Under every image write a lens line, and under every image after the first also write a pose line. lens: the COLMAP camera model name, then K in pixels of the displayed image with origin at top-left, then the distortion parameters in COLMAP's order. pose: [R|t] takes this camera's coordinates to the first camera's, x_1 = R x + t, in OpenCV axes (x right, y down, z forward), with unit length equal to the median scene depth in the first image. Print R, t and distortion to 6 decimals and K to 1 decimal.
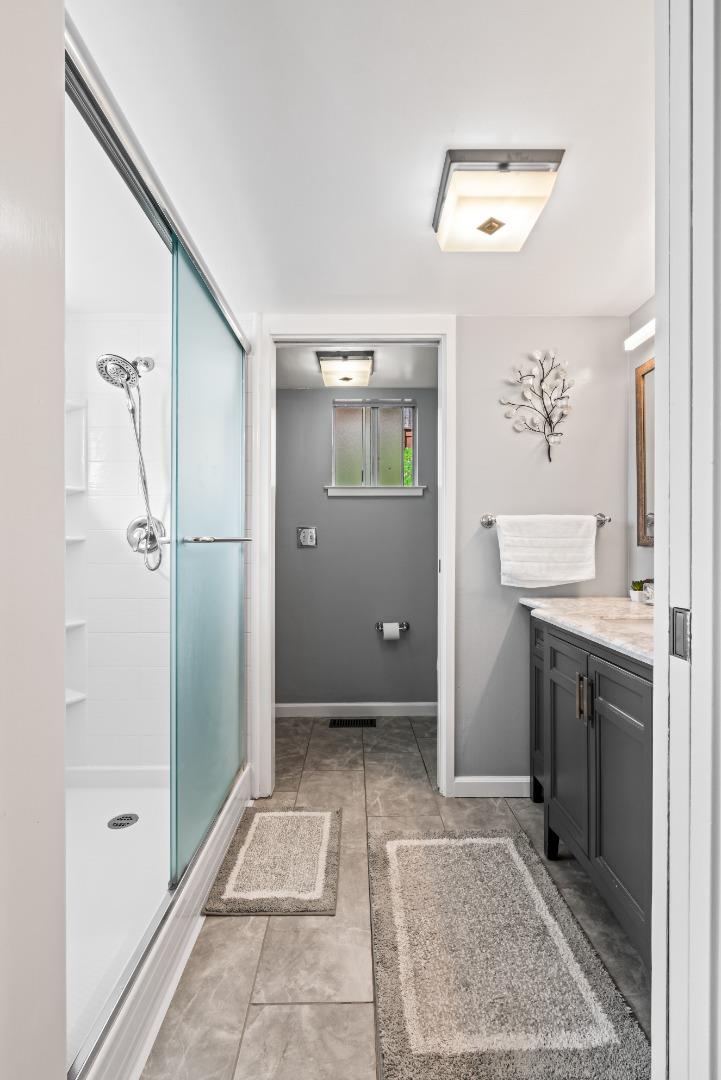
lens RADIAL K [[486.3, 0, 360.7], [0, 486.3, 548.1], [0, 0, 1]] dist [-0.012292, 0.005004]
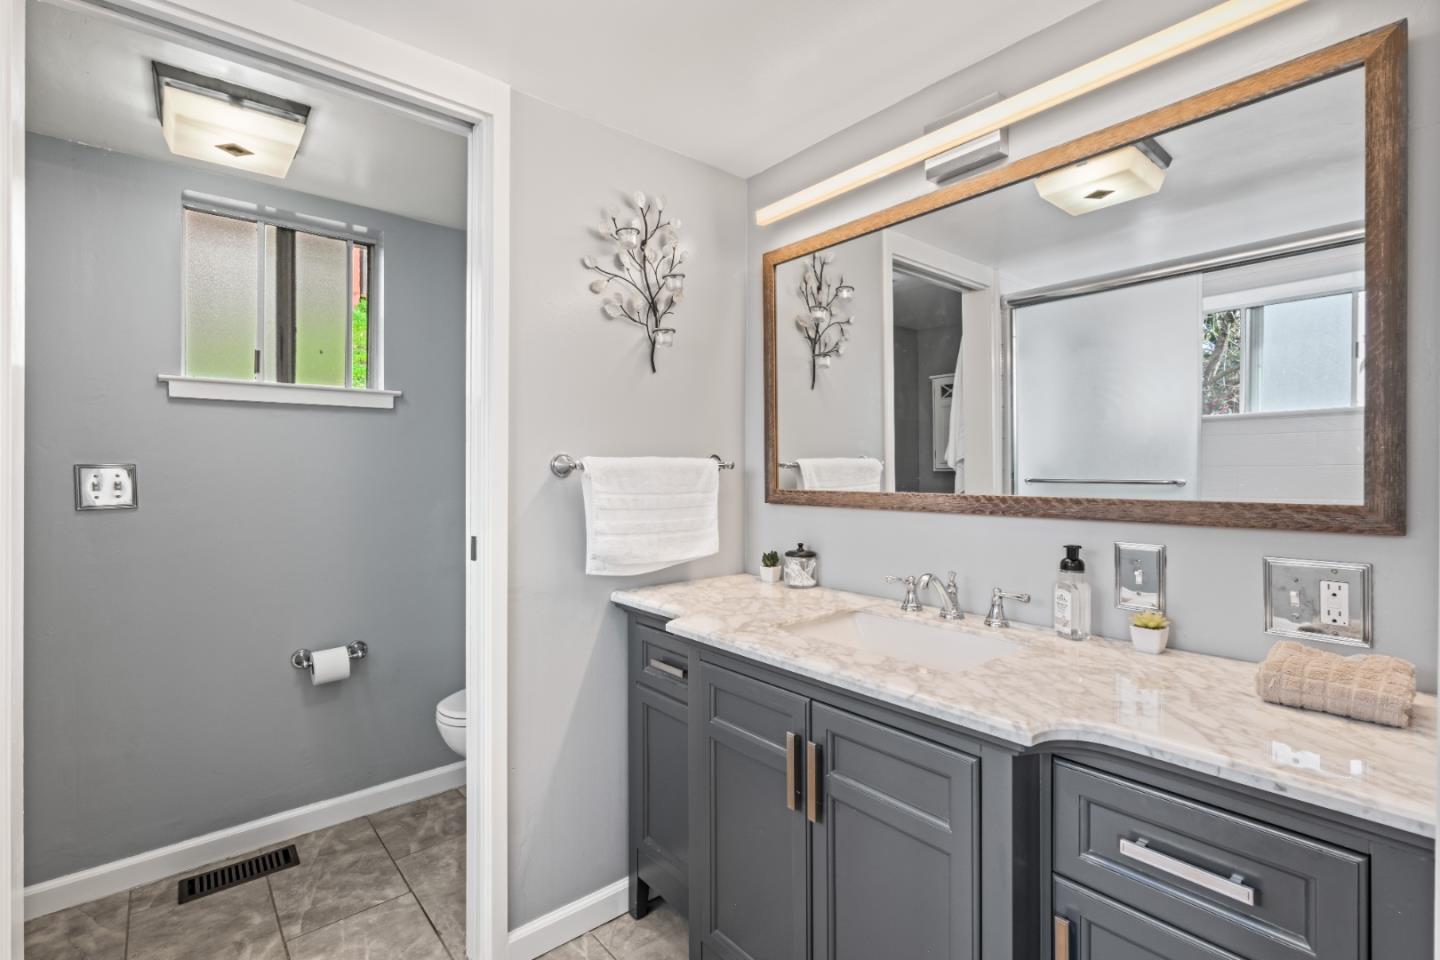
lens RADIAL K [[648.4, 0, 720.7], [0, 648.4, 474.5], [0, 0, 1]] dist [-0.012292, 0.005004]
pose [[0.766226, -0.004040, 0.642559, -0.087422], [0.007741, 0.999966, -0.002943, -0.041278], [-0.642525, 0.007229, 0.766231, 0.292931]]
